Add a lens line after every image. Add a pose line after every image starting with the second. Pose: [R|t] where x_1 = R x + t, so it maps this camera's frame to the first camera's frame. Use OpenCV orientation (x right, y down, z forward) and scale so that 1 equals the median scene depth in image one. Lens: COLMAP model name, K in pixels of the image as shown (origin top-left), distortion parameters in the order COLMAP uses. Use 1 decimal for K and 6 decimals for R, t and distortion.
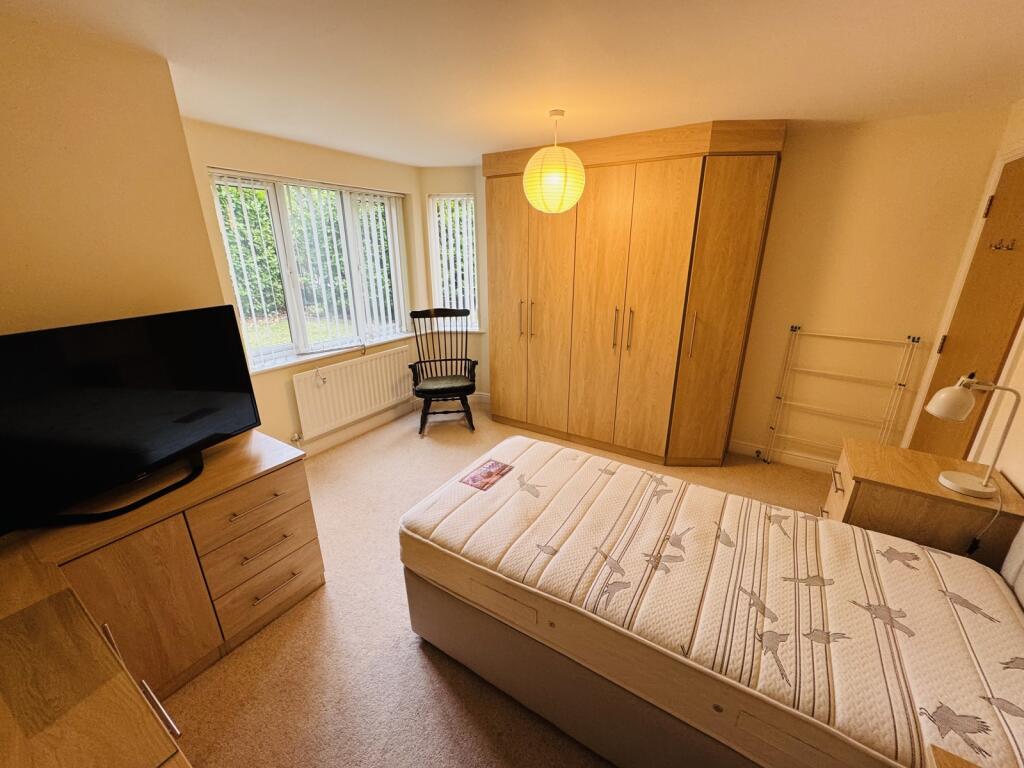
lens RADIAL K [[408.3, 0, 512.6], [0, 408.3, 385.4], [0, 0, 1]] dist [-0.003578, 0.000096]
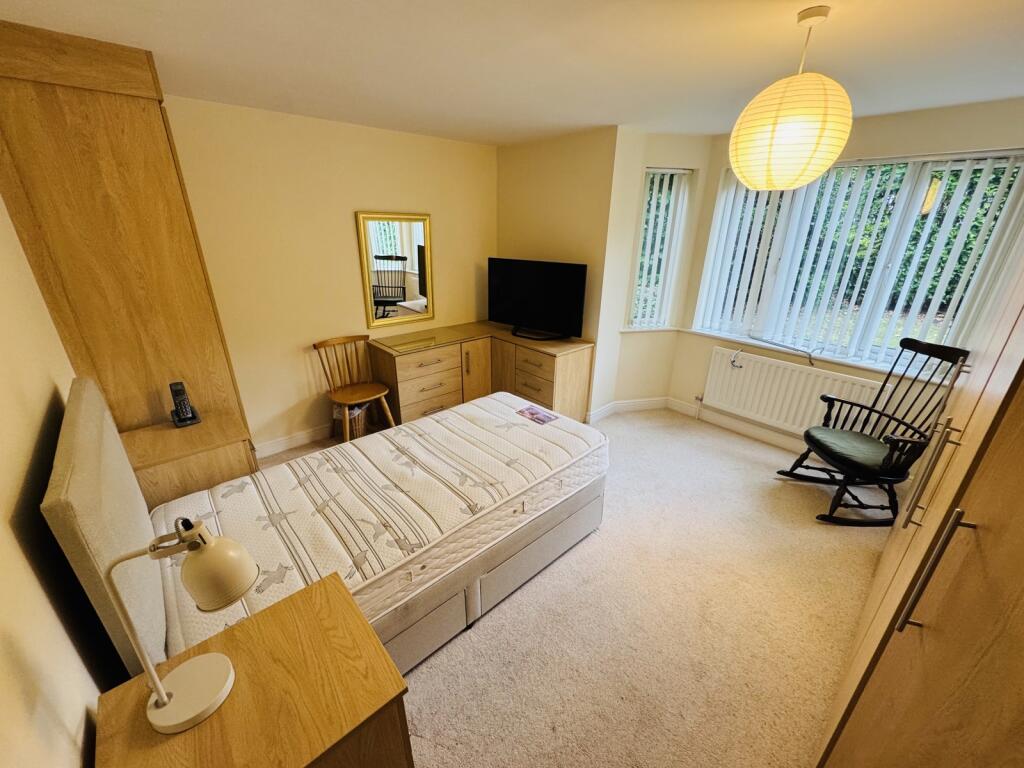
lens RADIAL K [[408.3, 0, 511.4], [0, 408.3, 382.5], [0, 0, 1]] dist [-0.003578, 0.000096]
pose [[-0.264295, 0.356012, -0.896328, 1.327434], [-0.320442, 0.844161, 0.429779, -0.489335], [0.909651, 0.400809, -0.109026, 1.267463]]
